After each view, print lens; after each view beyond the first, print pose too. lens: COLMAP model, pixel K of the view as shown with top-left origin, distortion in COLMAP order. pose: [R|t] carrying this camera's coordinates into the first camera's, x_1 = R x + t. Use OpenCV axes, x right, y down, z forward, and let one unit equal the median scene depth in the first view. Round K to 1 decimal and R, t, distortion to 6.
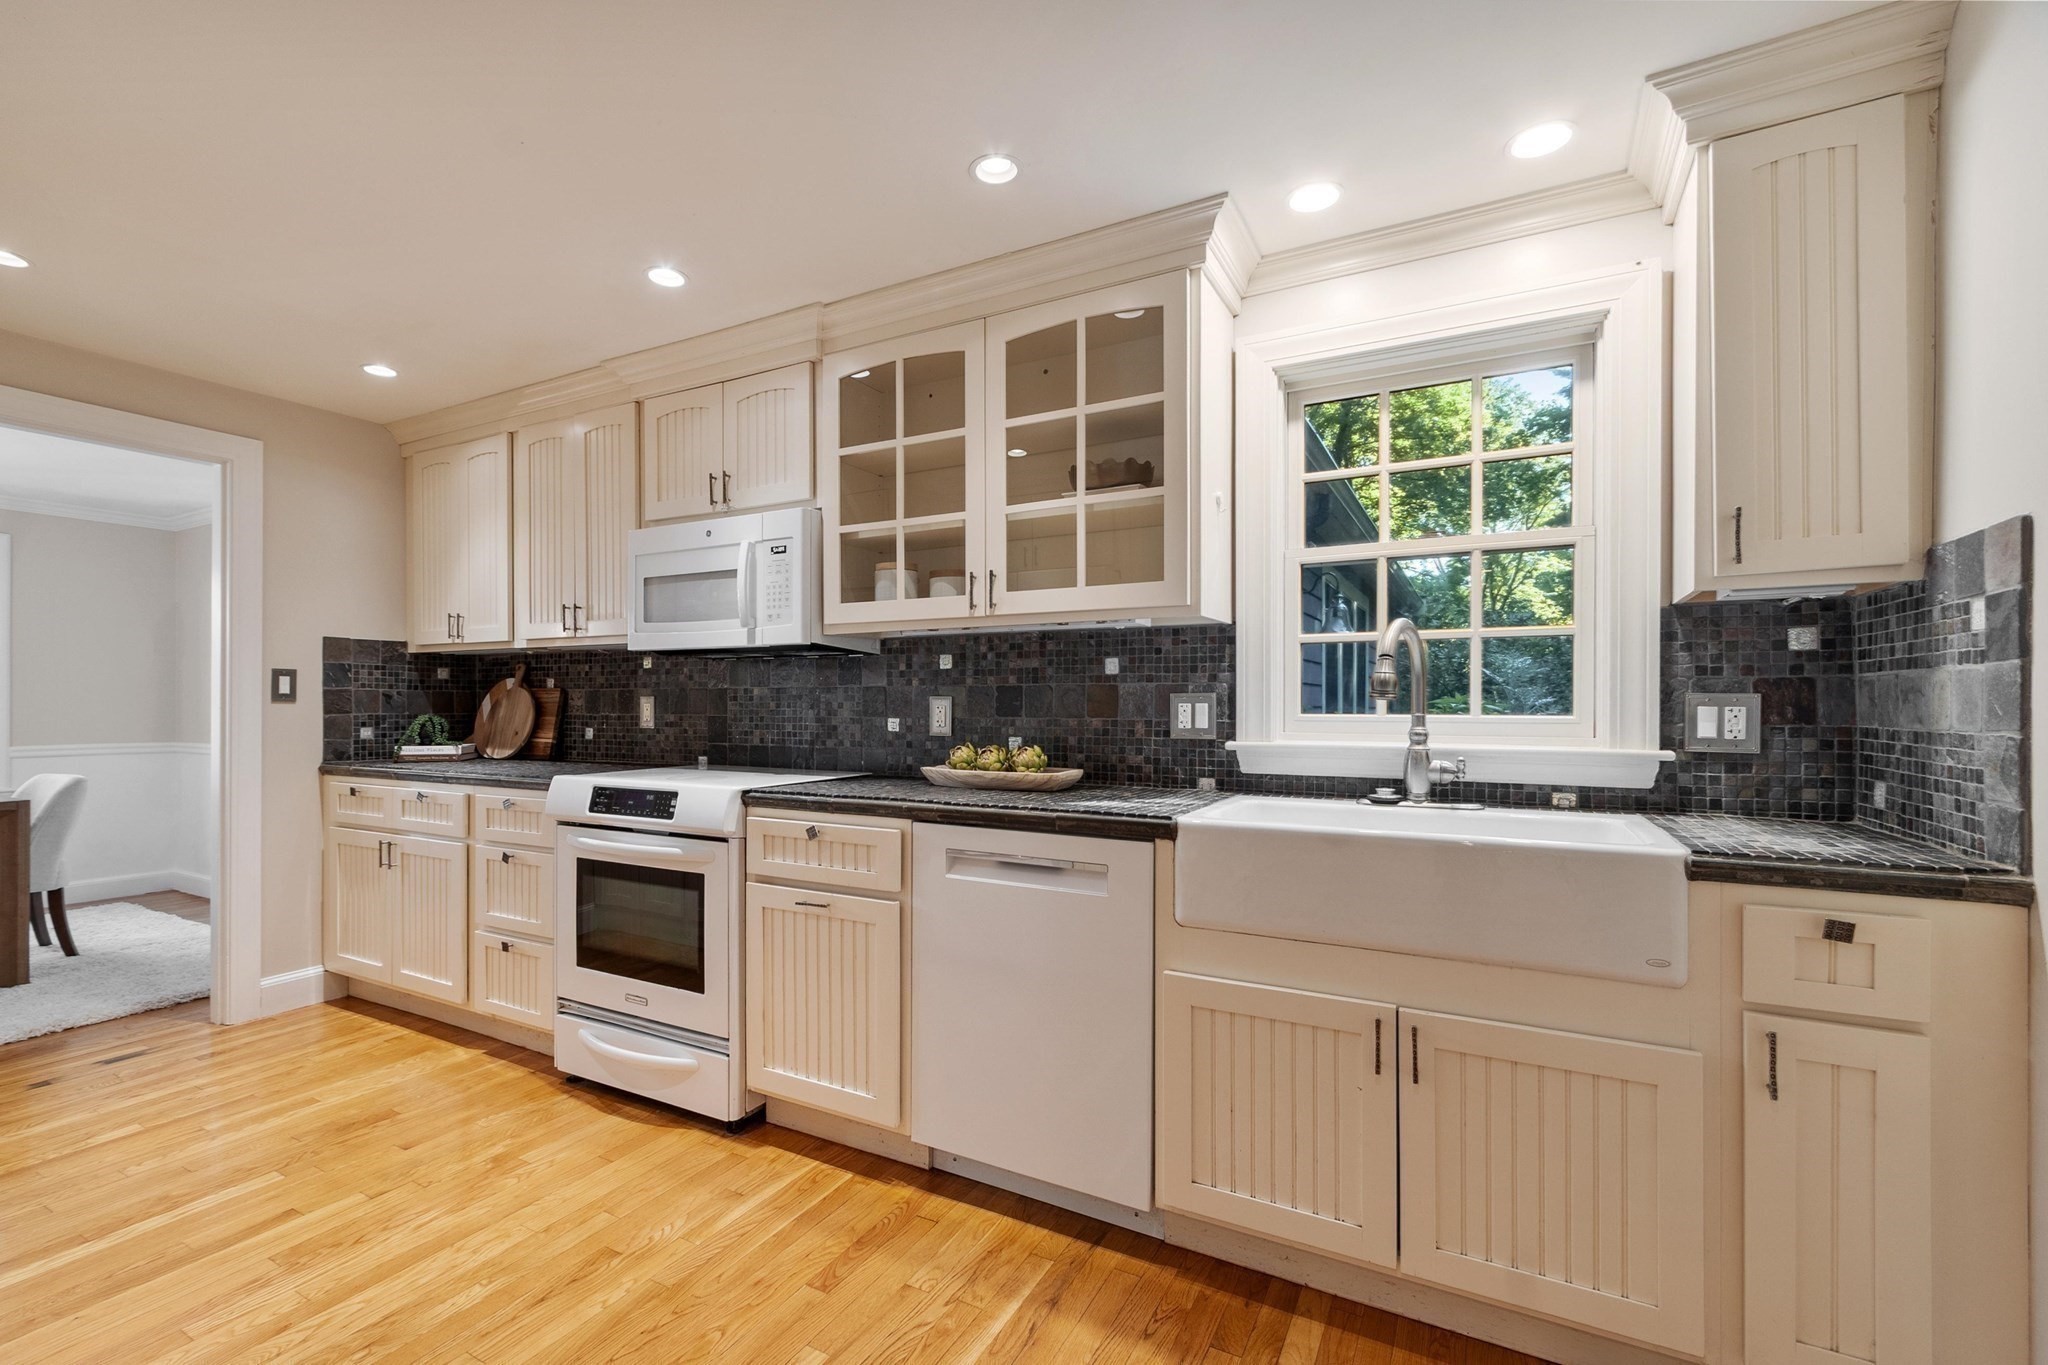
lens RADIAL K [[897.3, 0, 990.4], [0, 897.3, 704.8], [0, 0, 1]] dist [0.003119, -0.001186]
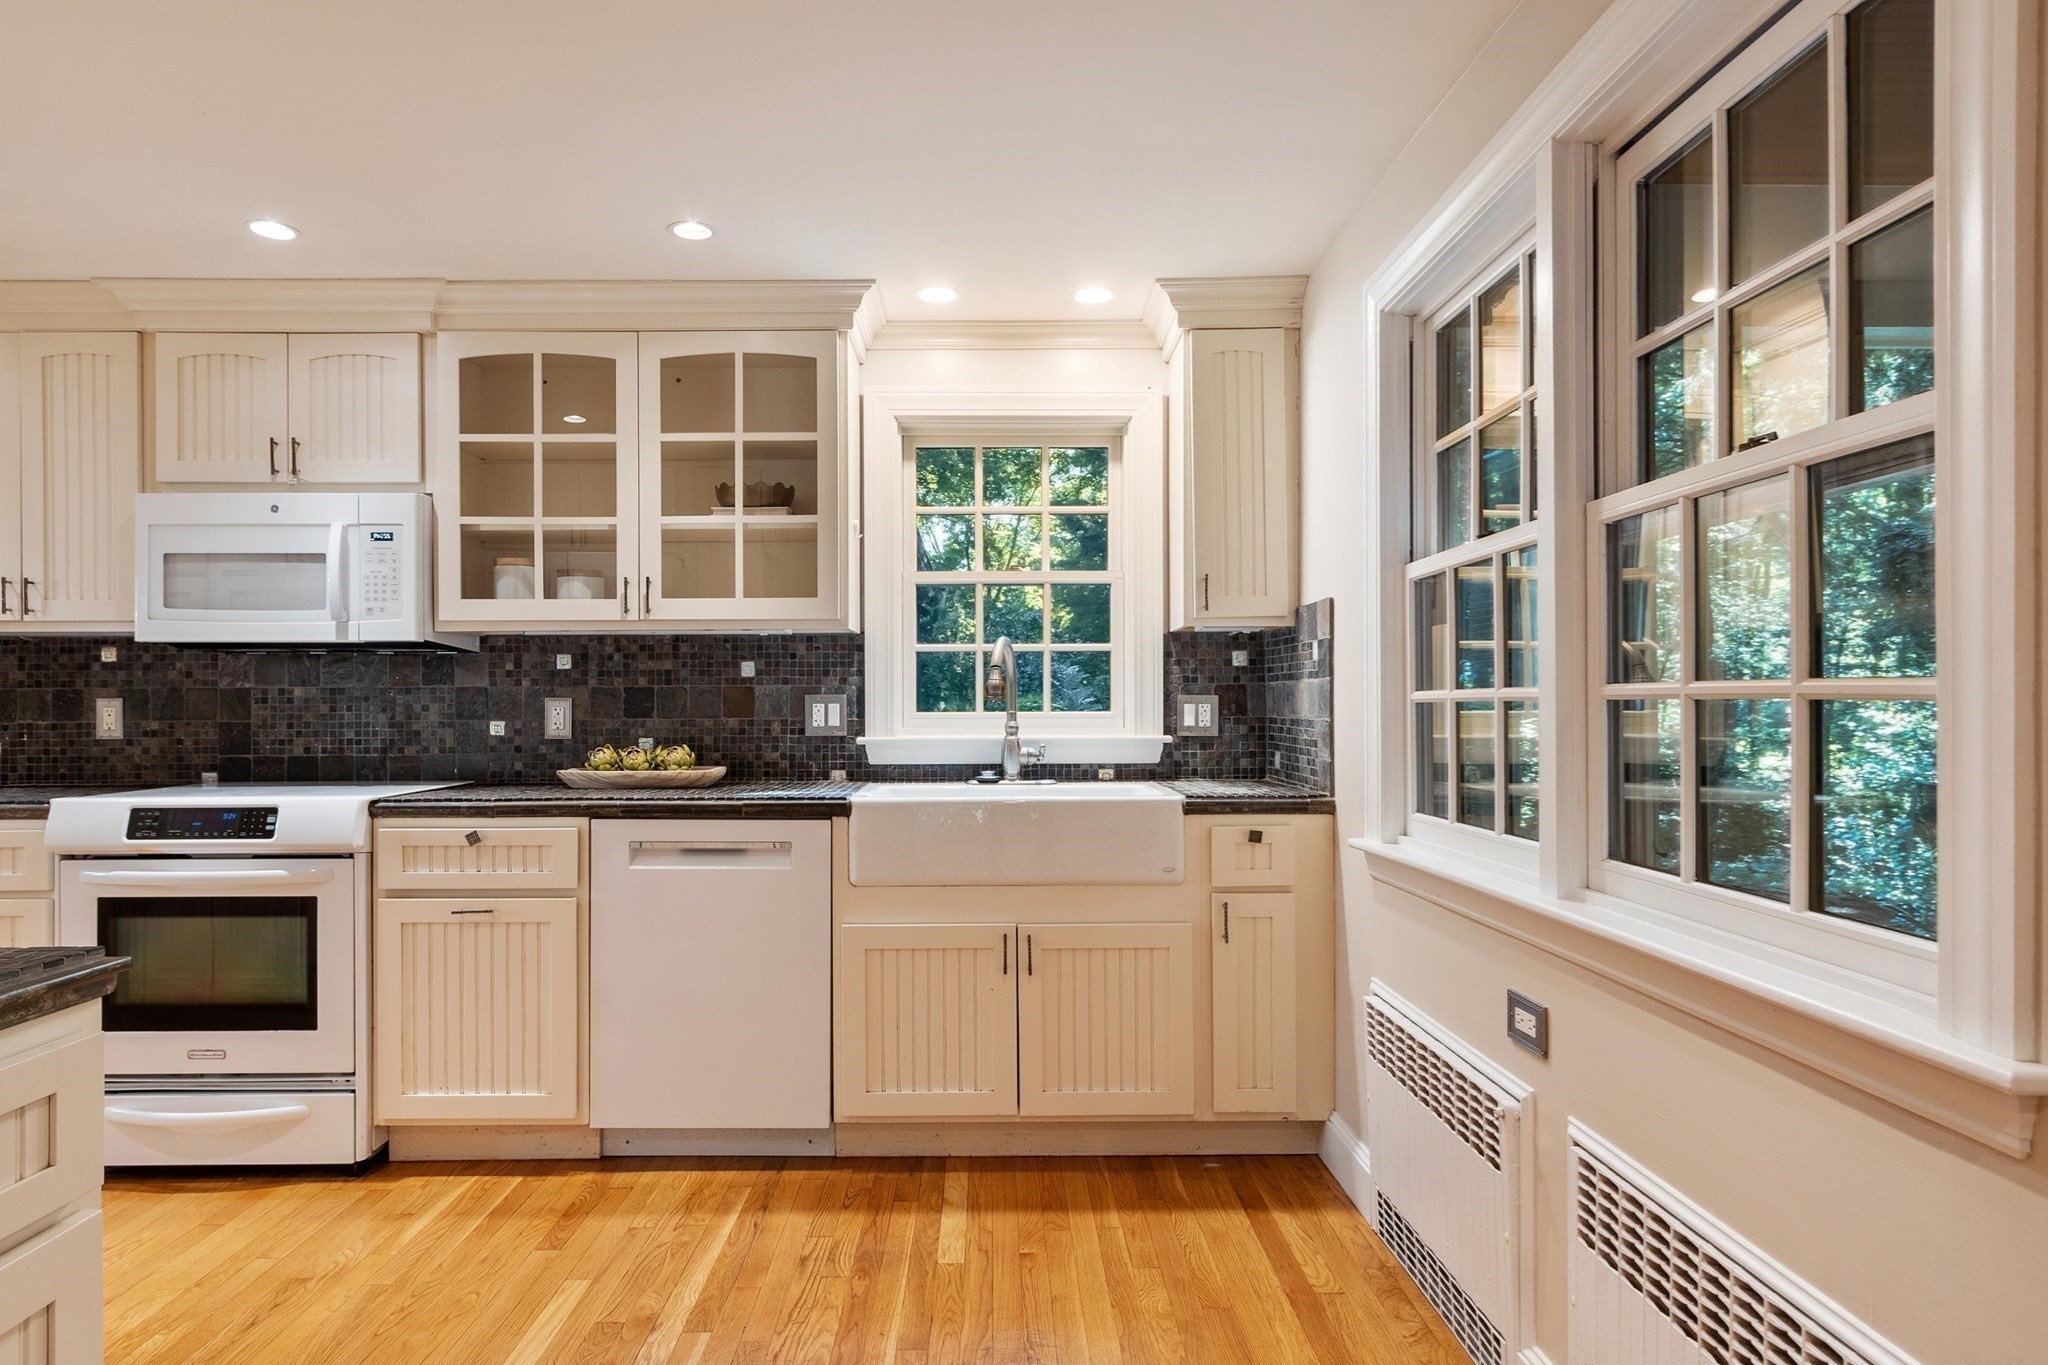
lens RADIAL K [[1147.4, 0, 1017.1], [0, 1147.4, 696.7], [0, 0, 1]] dist [0.001644, 0.000579]
pose [[0.859731, -0.002192, 0.510743, -0.303390], [0.005450, 0.999973, -0.004882, -0.002037], [-0.510718, 0.006981, 0.859720, -0.351310]]
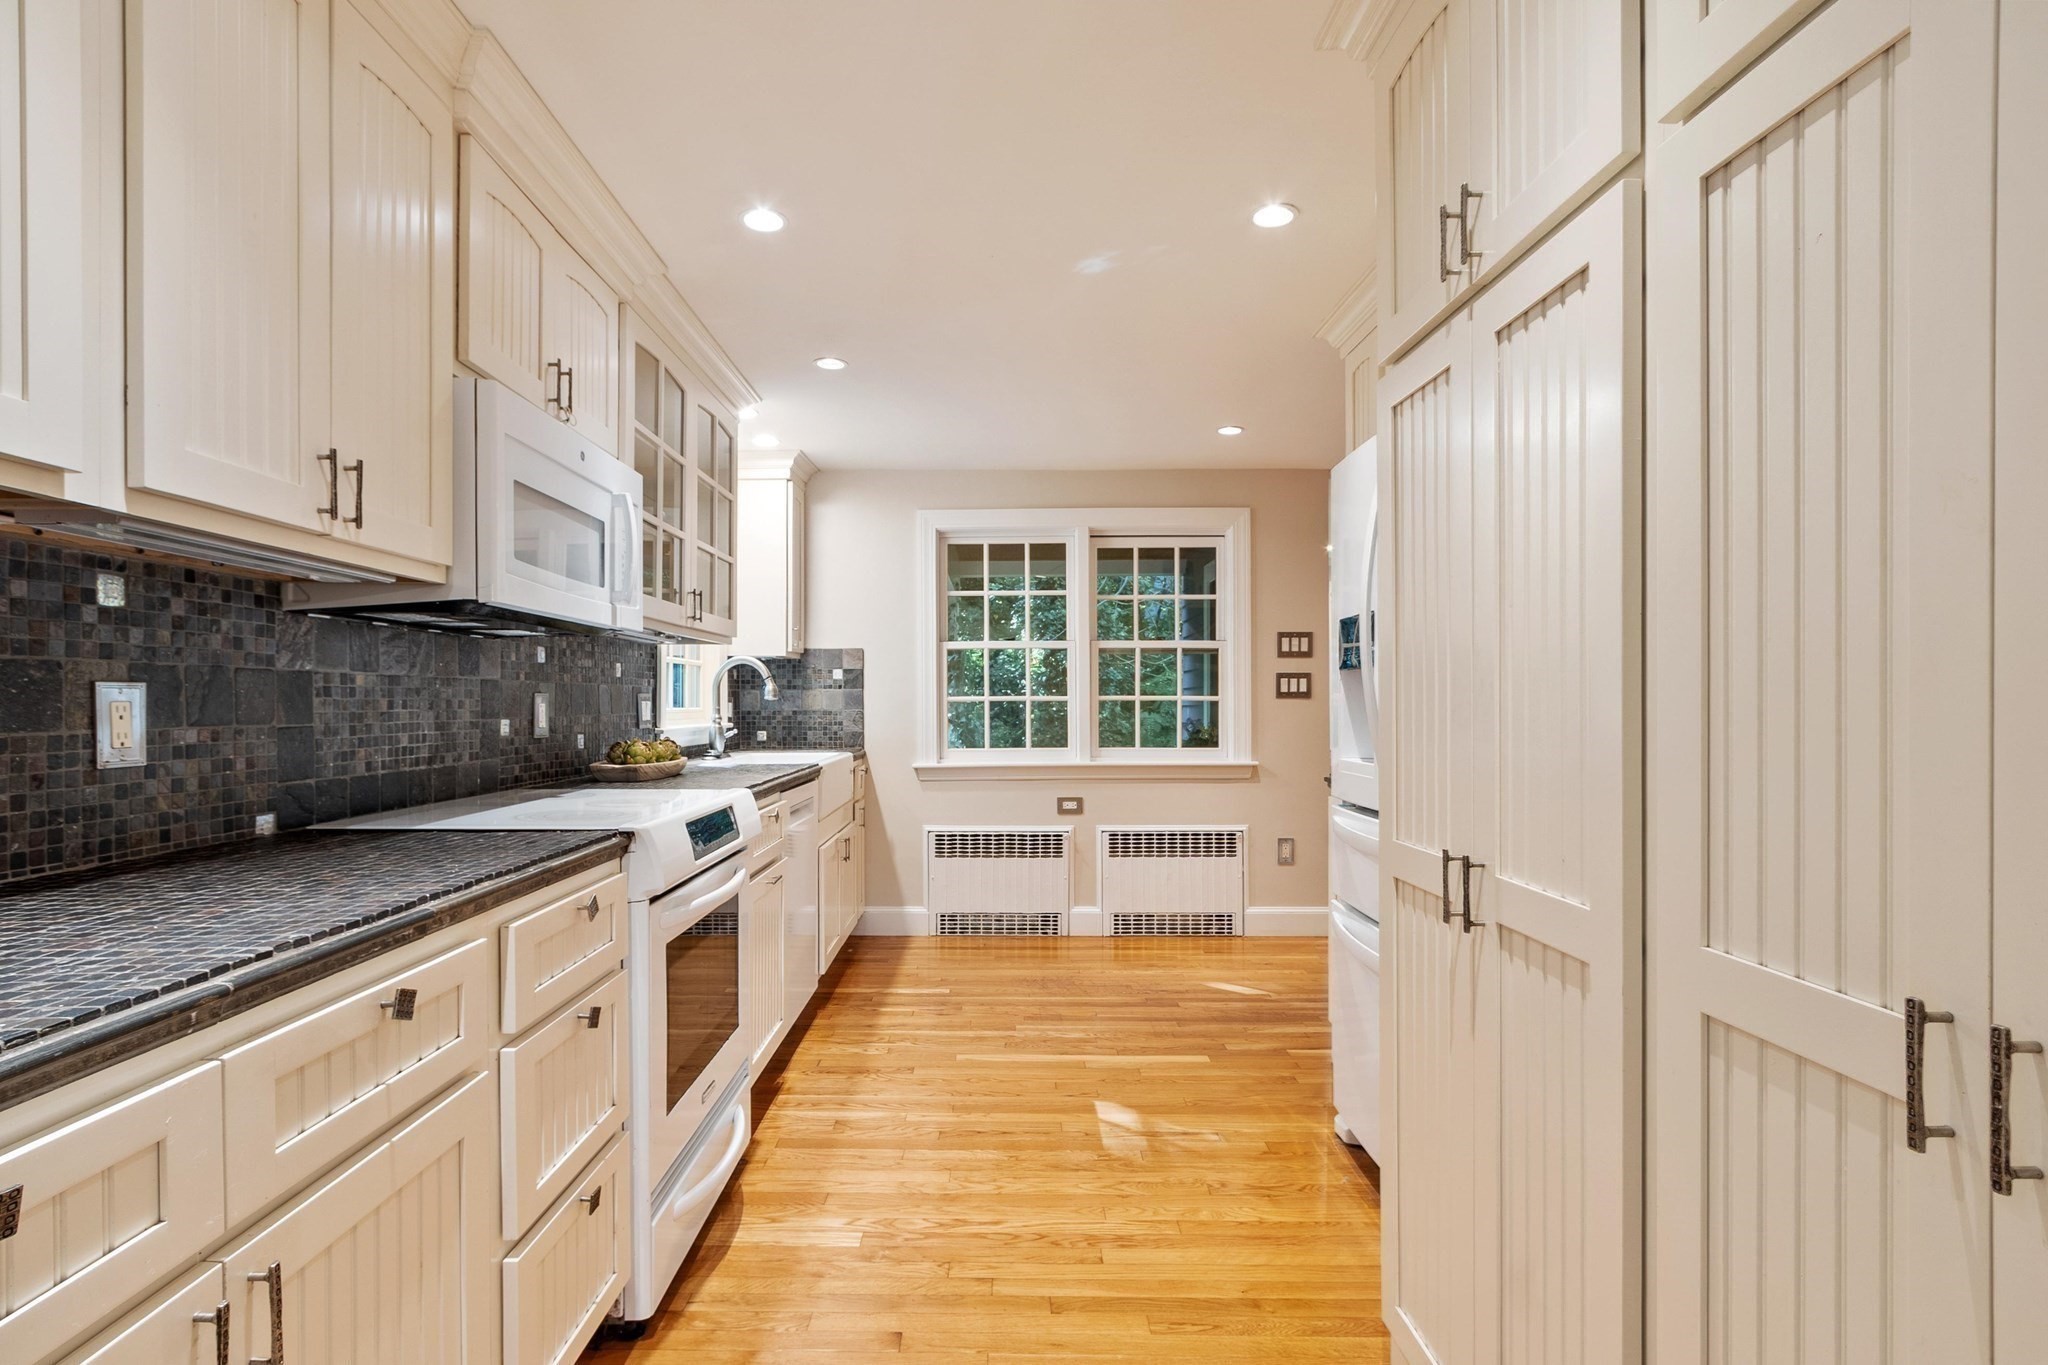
lens RADIAL K [[928.6, 0, 1011.9], [0, 928.6, 699.5], [0, 0, 1]] dist [0.003948, 0.000486]
pose [[-0.483648, 0.002542, 0.875259, -1.267005], [0.002620, 0.999996, -0.001456, -0.000803], [-0.875259, 0.001589, -0.483652, 1.213001]]
